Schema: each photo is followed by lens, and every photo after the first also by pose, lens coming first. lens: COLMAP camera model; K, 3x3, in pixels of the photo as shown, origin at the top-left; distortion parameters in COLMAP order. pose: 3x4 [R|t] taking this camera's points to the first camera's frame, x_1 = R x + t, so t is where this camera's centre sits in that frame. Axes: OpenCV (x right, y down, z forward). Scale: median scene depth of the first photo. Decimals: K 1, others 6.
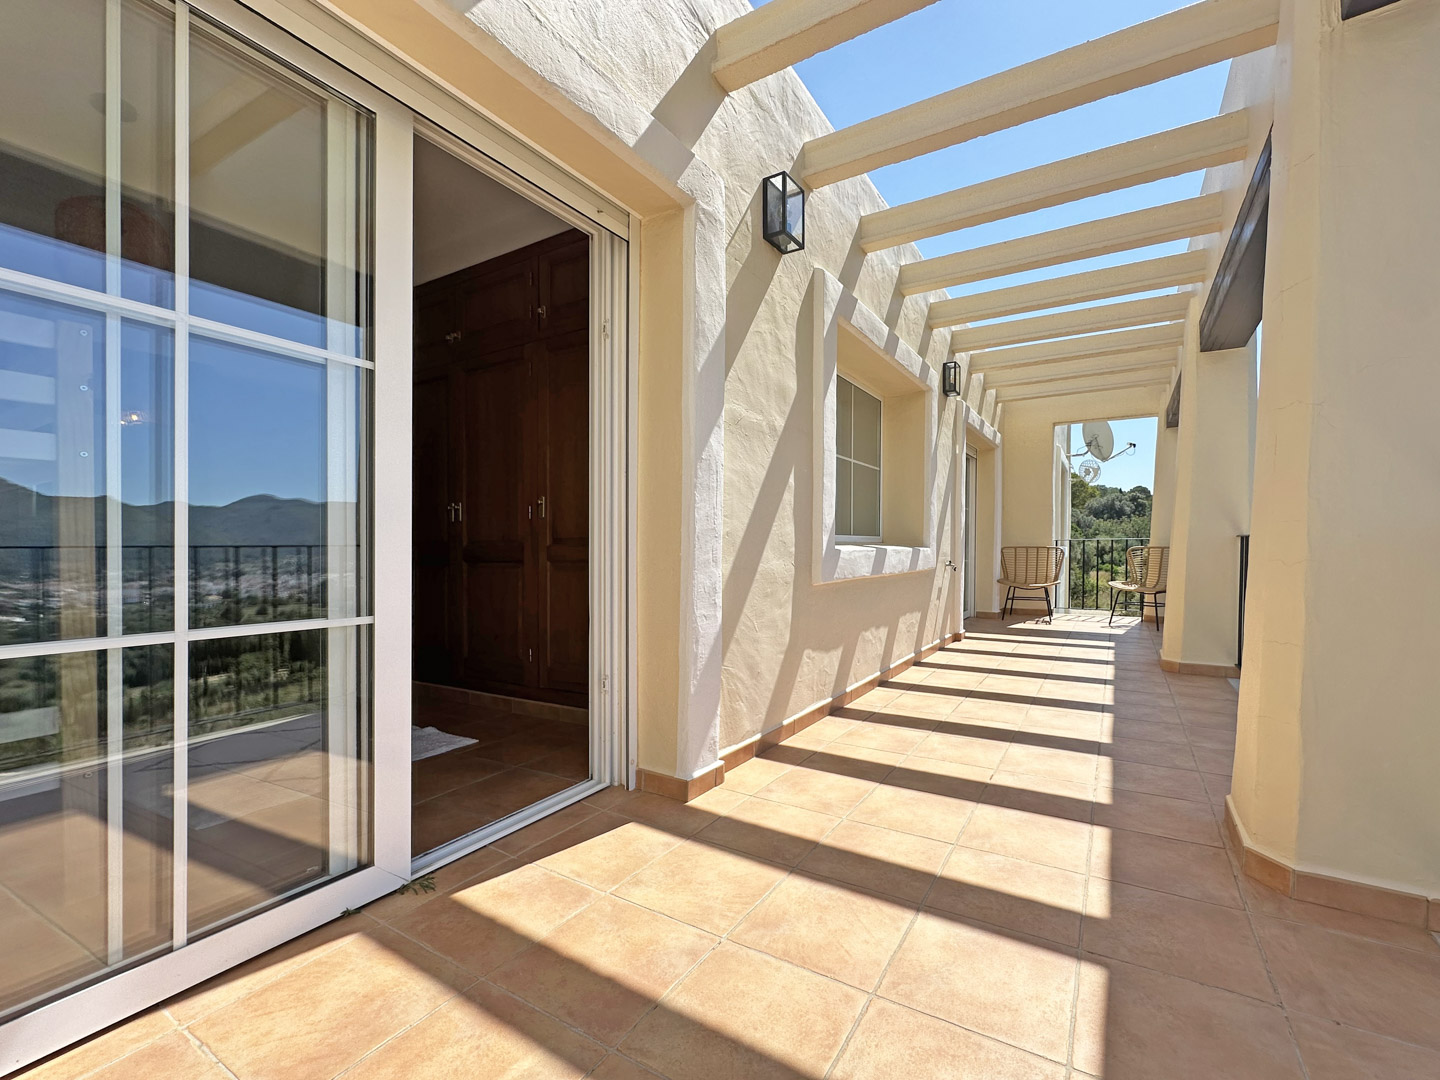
lens RADIAL K [[588.4, 0, 723.1], [0, 588.4, 547.8], [0, 0, 1]] dist [0.000675, 0.000585]
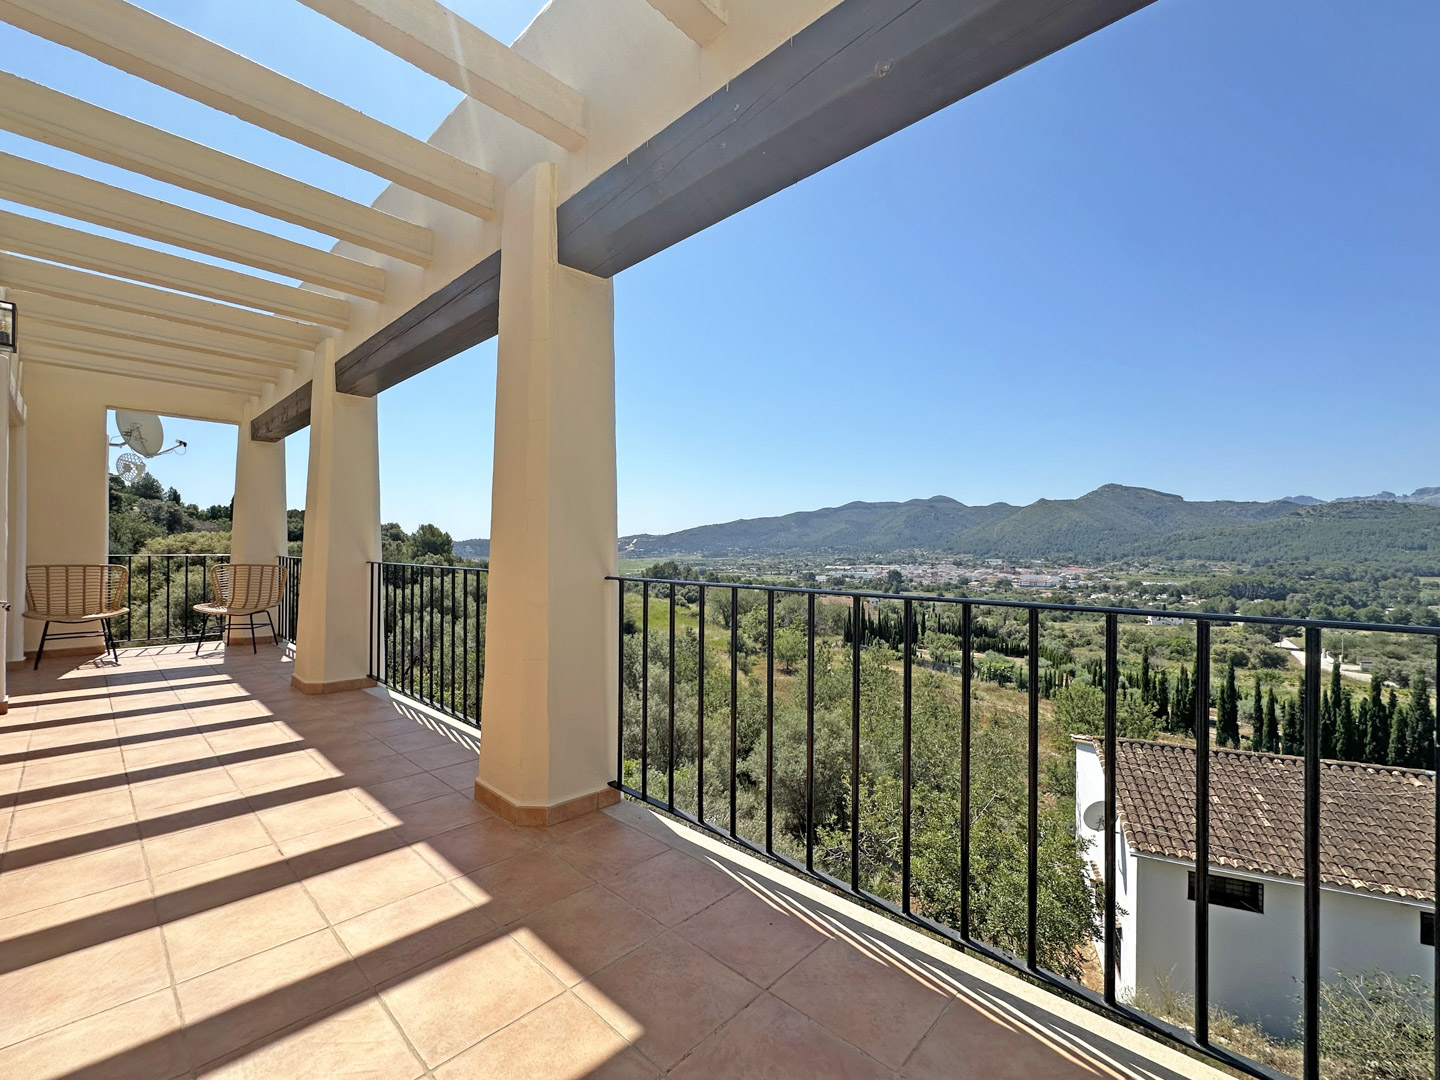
lens RADIAL K [[616.4, 0, 720.8], [0, 616.4, 551.2], [0, 0, 1]] dist [-0.002805, -0.000097]
pose [[0.242960, 0.013241, 0.969946, -0.304515], [0.002328, 0.999896, -0.014232, -0.058661], [-0.970034, 0.005716, 0.242903, 0.112493]]
